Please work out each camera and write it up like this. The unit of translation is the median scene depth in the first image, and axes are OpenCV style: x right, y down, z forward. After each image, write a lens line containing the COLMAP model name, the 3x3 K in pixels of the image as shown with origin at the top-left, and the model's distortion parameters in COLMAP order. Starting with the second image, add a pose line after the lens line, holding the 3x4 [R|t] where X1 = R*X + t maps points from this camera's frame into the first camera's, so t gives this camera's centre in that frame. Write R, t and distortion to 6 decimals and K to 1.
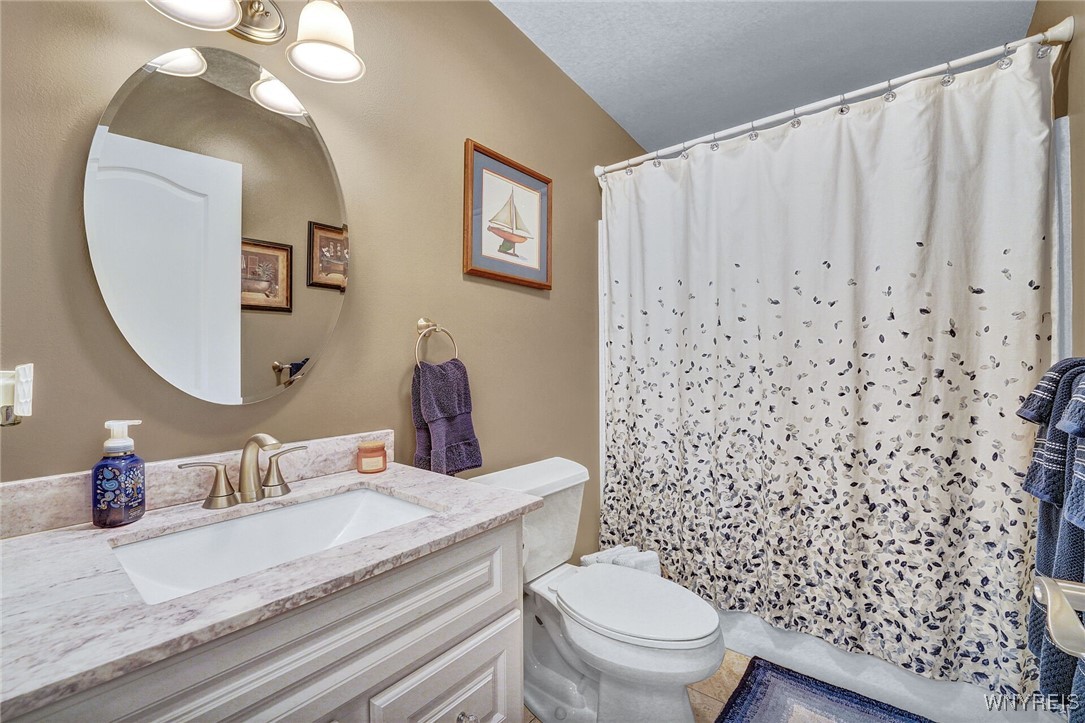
lens RADIAL K [[453.0, 0, 542.5], [0, 453.0, 361.5], [0, 0, 1]] dist [-0.001341, 0.000553]
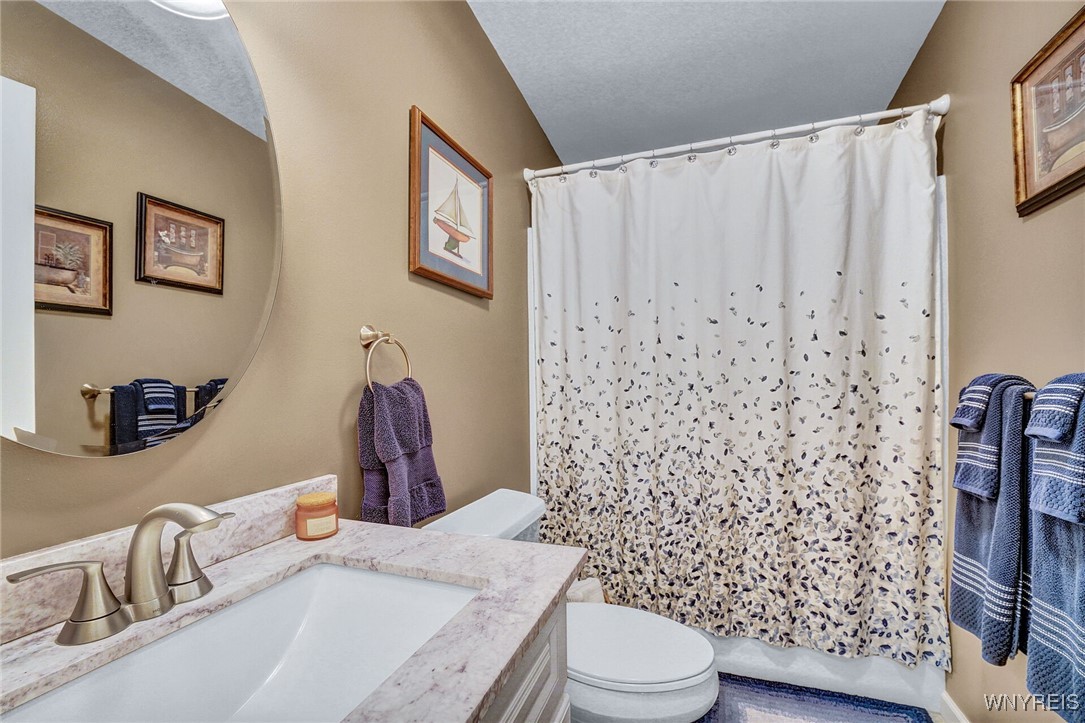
lens RADIAL K [[453.6, 0, 541.2], [0, 453.6, 380.9], [0, 0, 1]] dist [-0.008102, -0.000356]
pose [[0.948196, -0.008427, 0.317575, -0.205201], [0.008202, 0.999964, 0.002047, -0.001158], [-0.317581, 0.000664, 0.948231, 0.160129]]
